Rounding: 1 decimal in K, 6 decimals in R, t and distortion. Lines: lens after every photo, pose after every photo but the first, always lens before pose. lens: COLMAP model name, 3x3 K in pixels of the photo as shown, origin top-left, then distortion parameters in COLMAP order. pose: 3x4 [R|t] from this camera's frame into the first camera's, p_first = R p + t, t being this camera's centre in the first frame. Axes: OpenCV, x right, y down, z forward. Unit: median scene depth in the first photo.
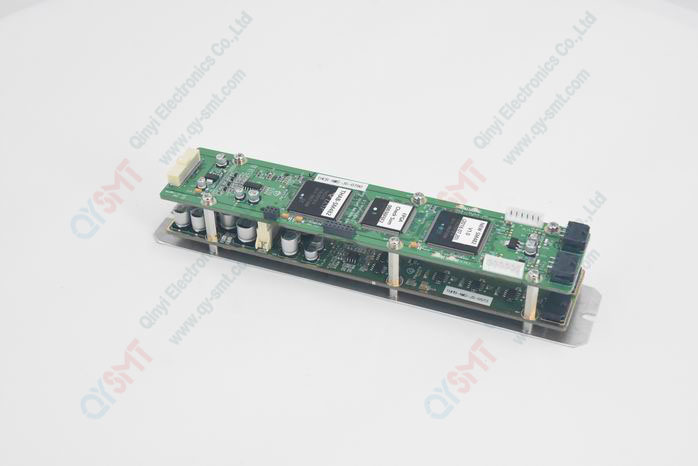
lens RADIAL K [[1082.0, 0, 349.0], [0, 1082.0, 233.0], [0, 0, 1]] dist [0.022723, 0.018881]
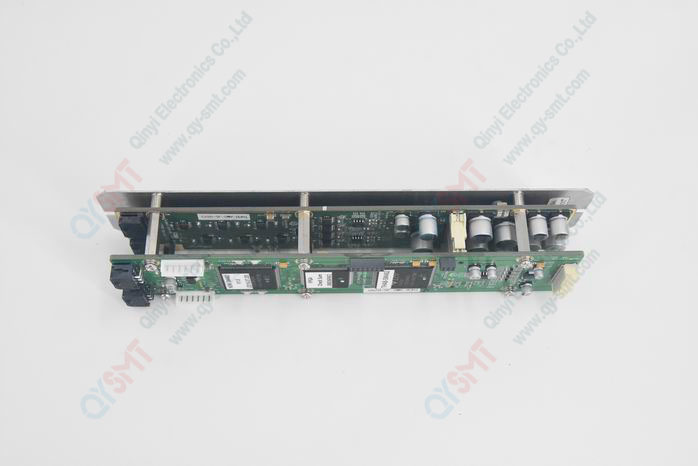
lens RADIAL K [[844.1, 0, 349.0], [0, 844.1, 233.0], [0, 0, 1]] dist [-0.017436, -0.009715]
pose [[-0.940319, 0.141656, 0.309409, -0.216124], [-0.219520, -0.947264, -0.233457, 0.189331], [0.260021, -0.287446, 0.921827, 0.333242]]
